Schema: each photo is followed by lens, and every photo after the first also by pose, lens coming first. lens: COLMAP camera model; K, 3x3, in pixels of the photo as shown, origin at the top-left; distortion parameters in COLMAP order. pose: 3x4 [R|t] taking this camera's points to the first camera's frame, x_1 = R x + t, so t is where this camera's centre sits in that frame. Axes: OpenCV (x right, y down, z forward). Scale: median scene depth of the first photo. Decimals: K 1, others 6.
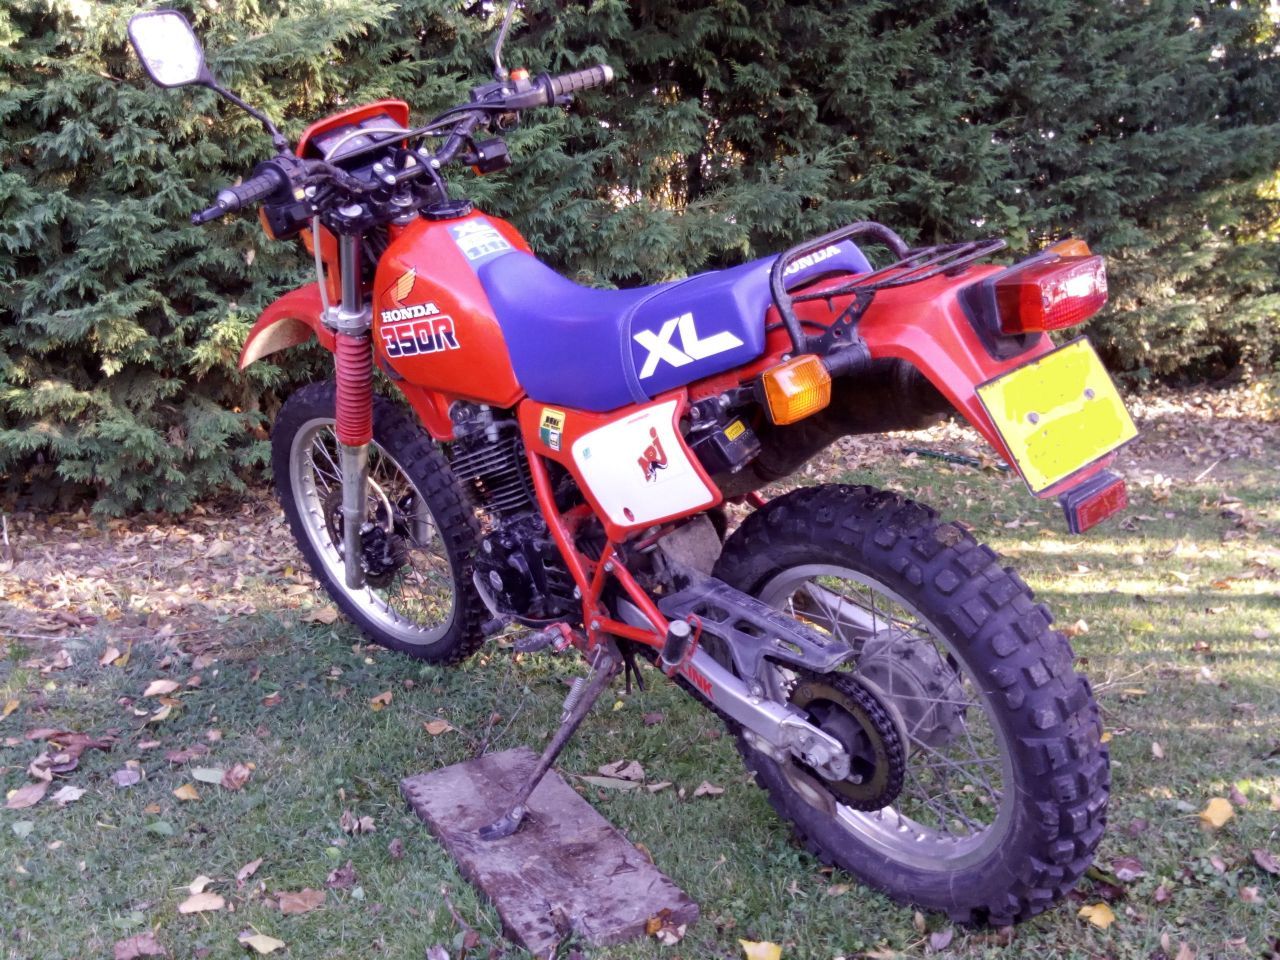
lens RADIAL K [[1244.9, 0, 636.3], [0, 1244.9, 478.7], [0, 0, 1]] dist [0.075282, -0.244004]
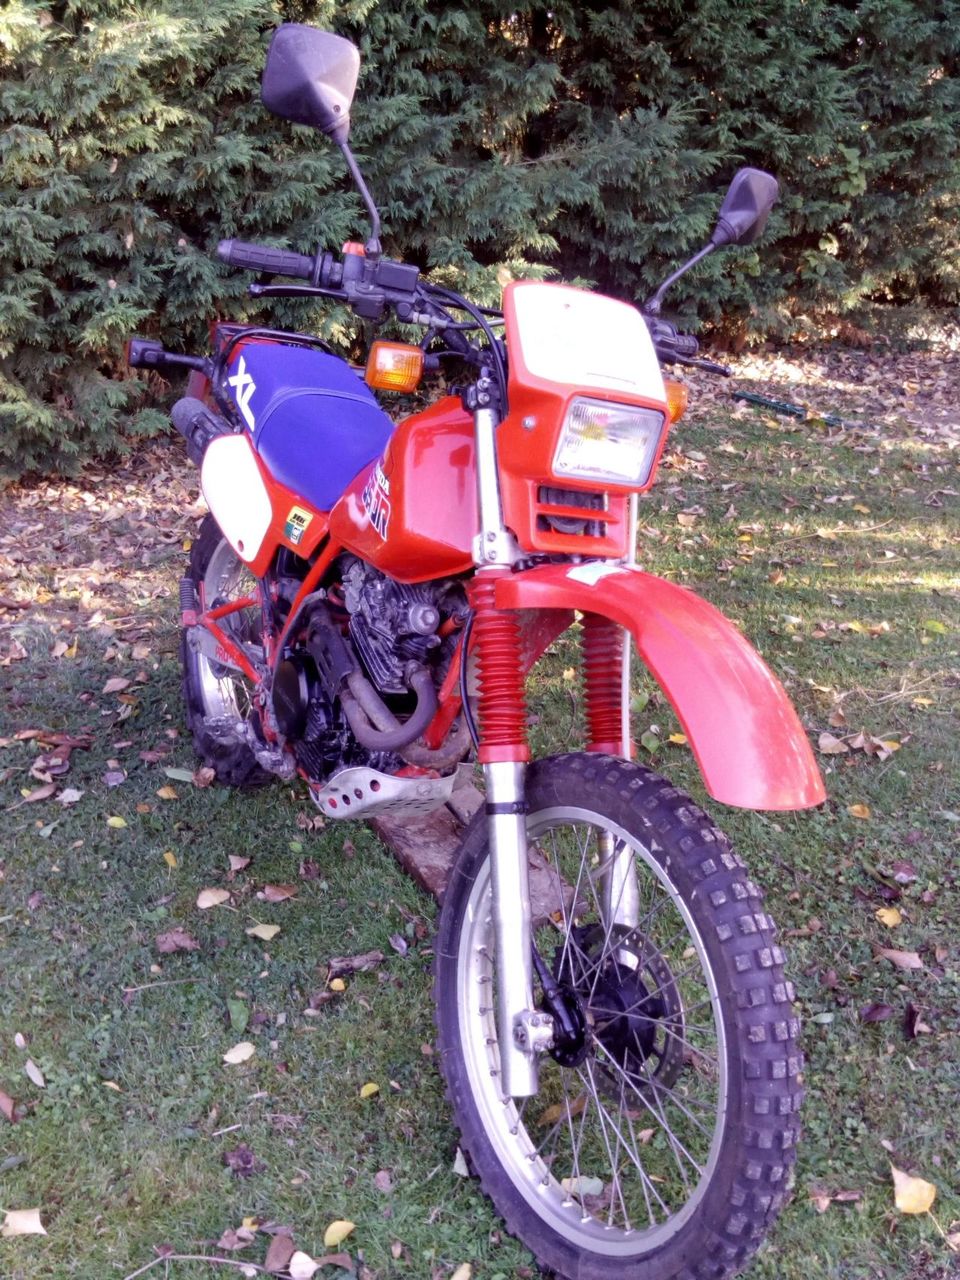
lens RADIAL K [[1244.9, 0, 480.0], [0, 1244.9, 640.0], [0, 0, 1]] dist [0.075282, -0.244004]
pose [[0.999439, 0.002312, 0.033417, -0.050217], [-0.010874, 0.965976, 0.258402, -0.128031], [-0.031683, -0.258620, 0.965459, -0.102654]]
